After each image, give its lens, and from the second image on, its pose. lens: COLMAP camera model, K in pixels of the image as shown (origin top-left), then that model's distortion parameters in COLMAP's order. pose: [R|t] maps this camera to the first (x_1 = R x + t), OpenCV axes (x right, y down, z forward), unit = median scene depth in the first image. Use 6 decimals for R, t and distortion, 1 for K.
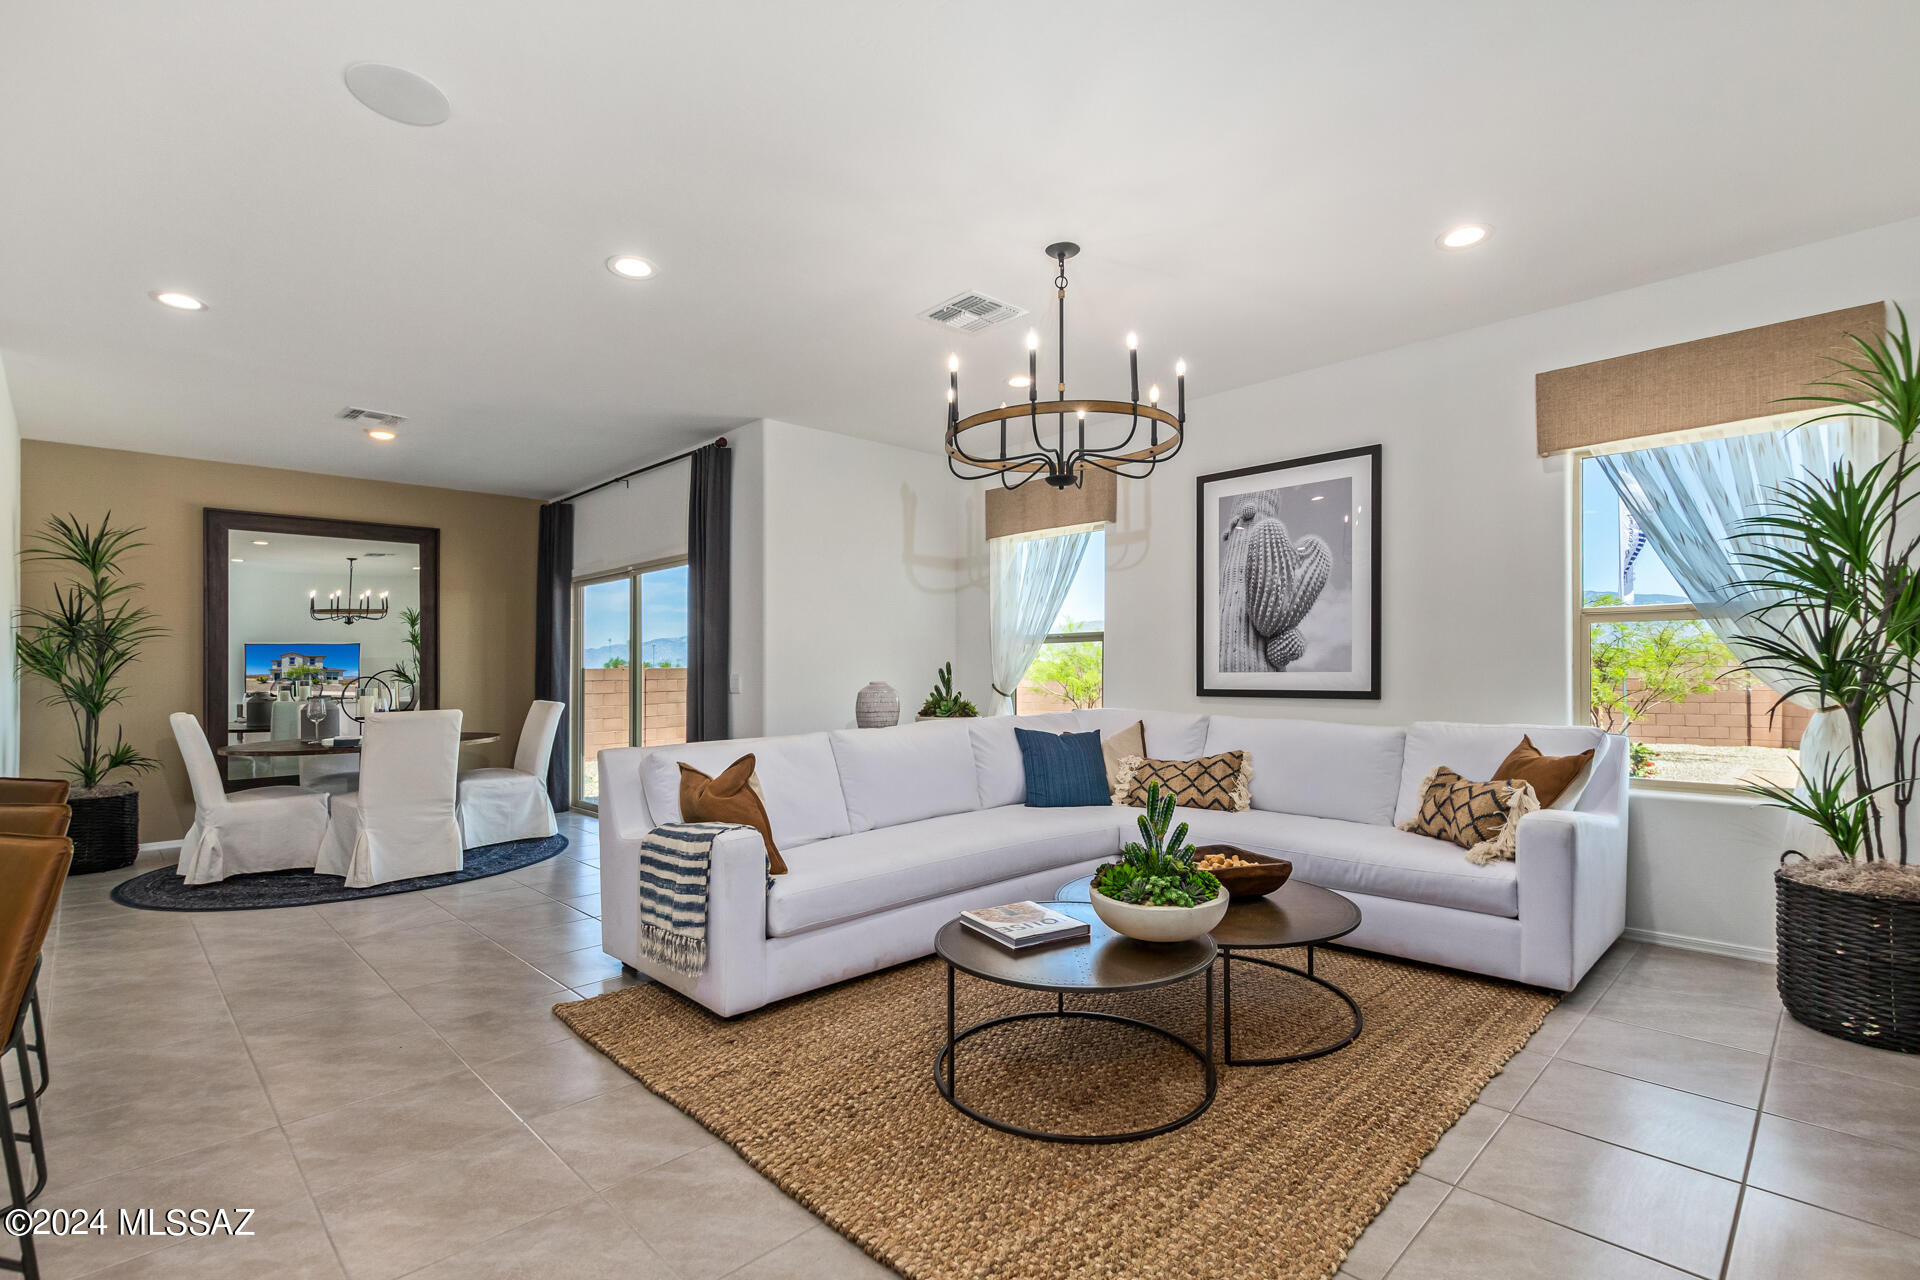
lens RADIAL K [[892.6, 0, 957.5], [0, 892.6, 666.9], [0, 0, 1]] dist [0.001226, -0.000119]
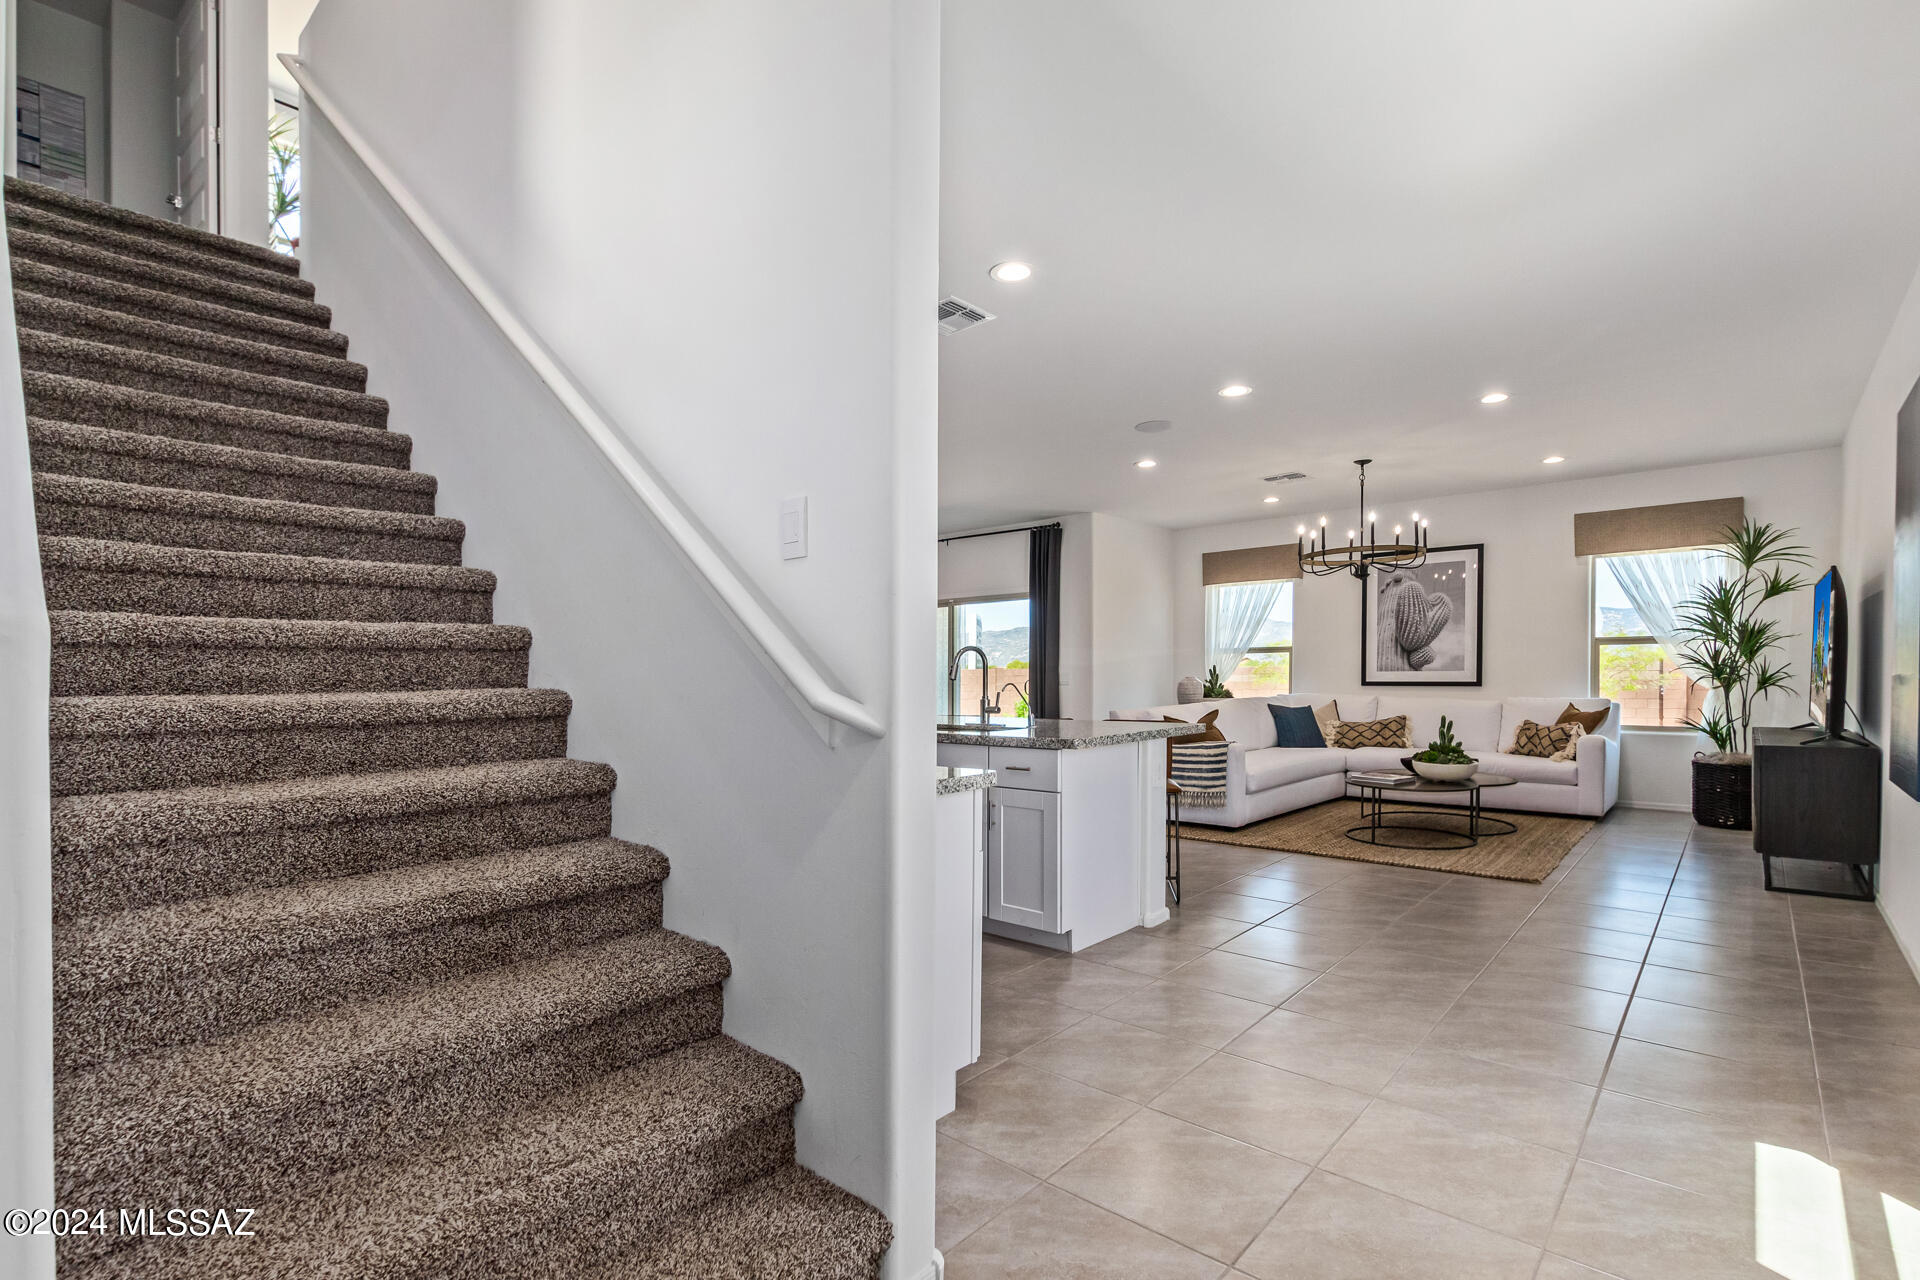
lens RADIAL K [[889.4, 0, 961.7], [0, 889.4, 682.6], [0, 0, 1]] dist [0.000397, 0.000036]
pose [[0.997932, 0.000995, 0.064265, -0.910681], [-0.001791, 0.999922, 0.012333, 0.011930], [-0.064247, -0.012423, 0.997857, -0.953539]]
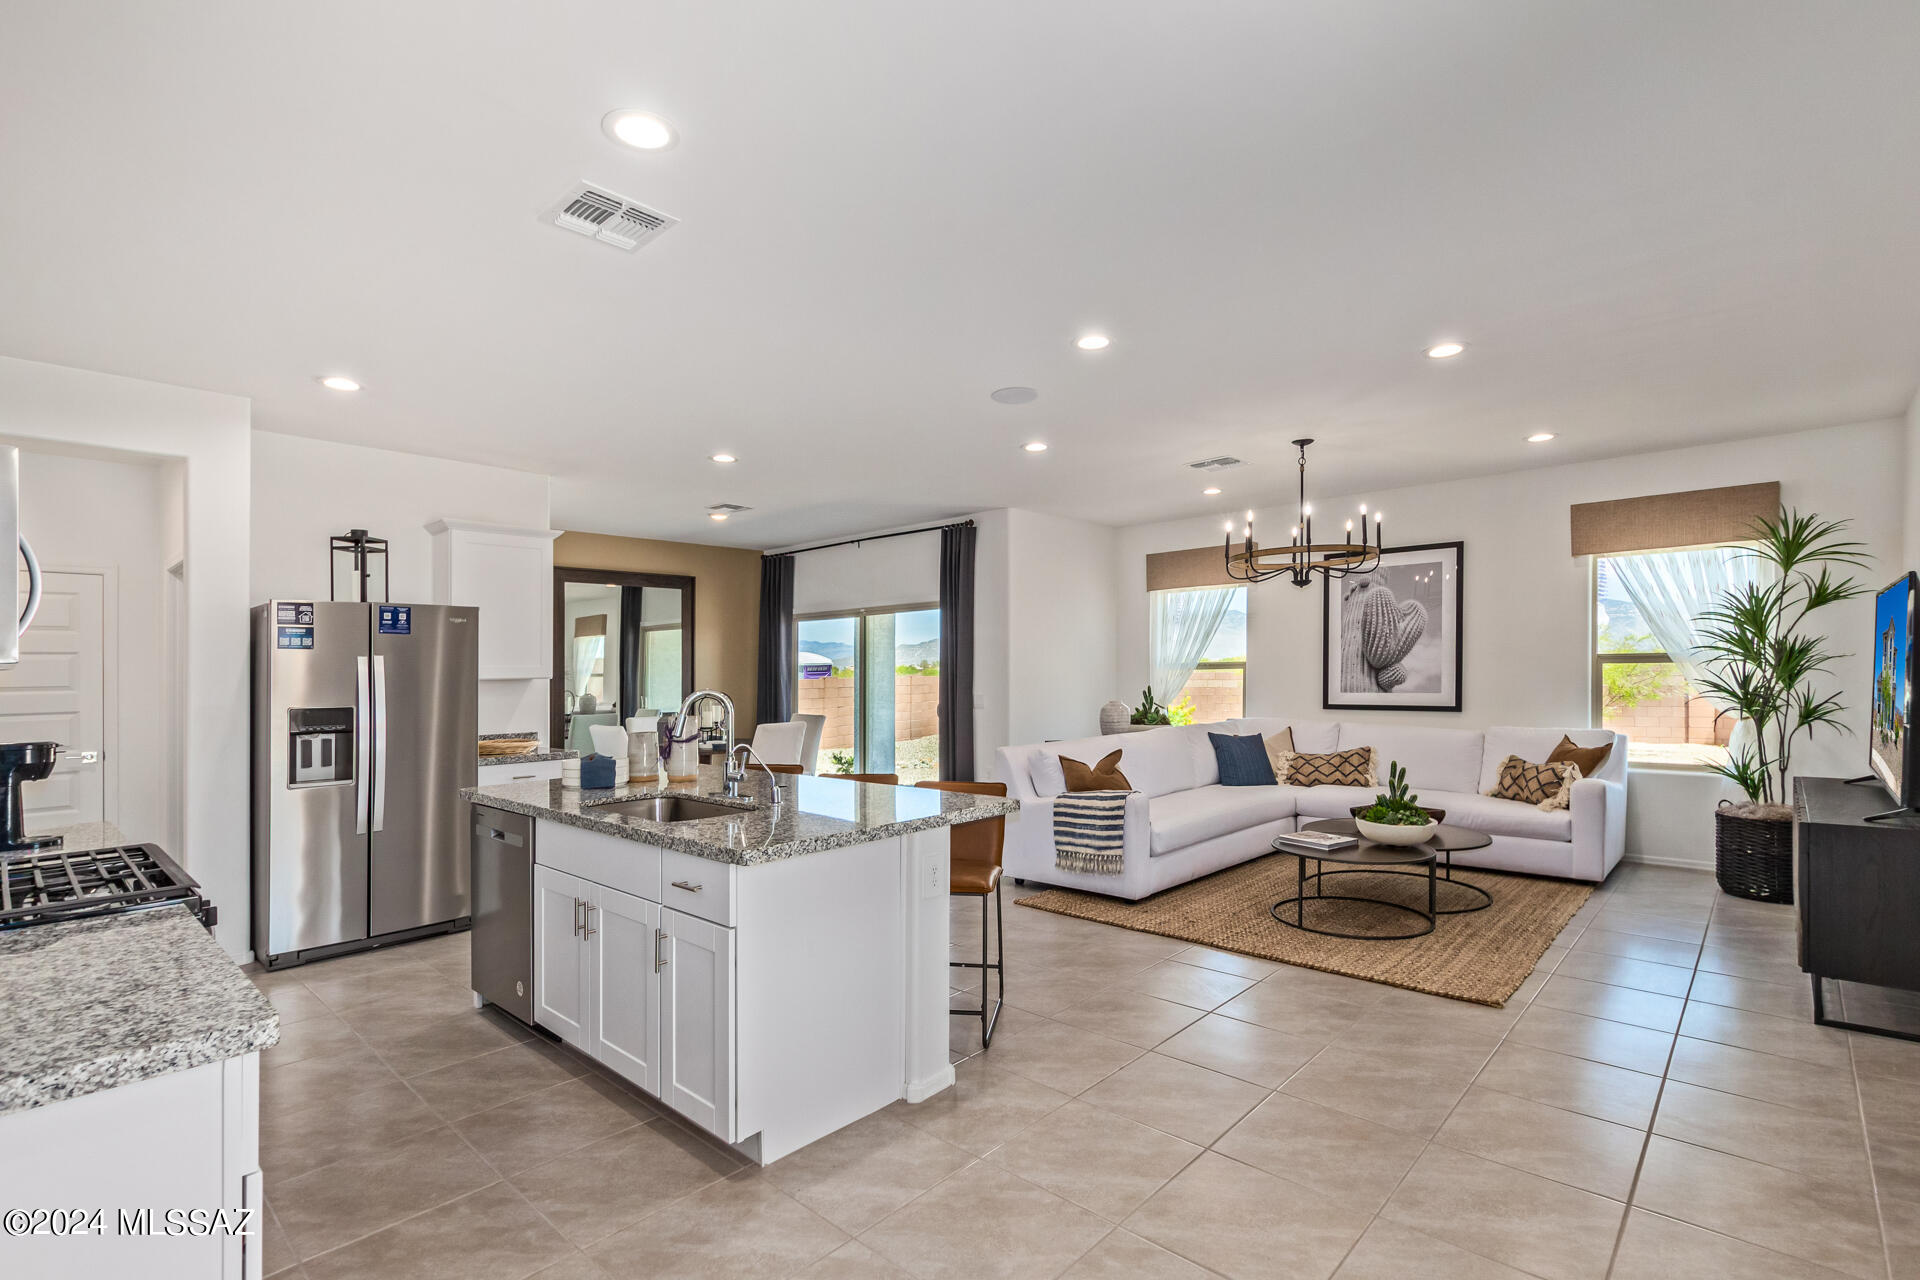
lens RADIAL K [[890.7, 0, 964.1], [0, 890.7, 683.3], [0, 0, 1]] dist [0.000356, -0.000346]
pose [[0.998928, -0.003694, 0.046138, -0.573115], [0.003059, 0.999900, 0.013828, -0.046131], [-0.046184, -0.013672, 0.998839, -0.606508]]
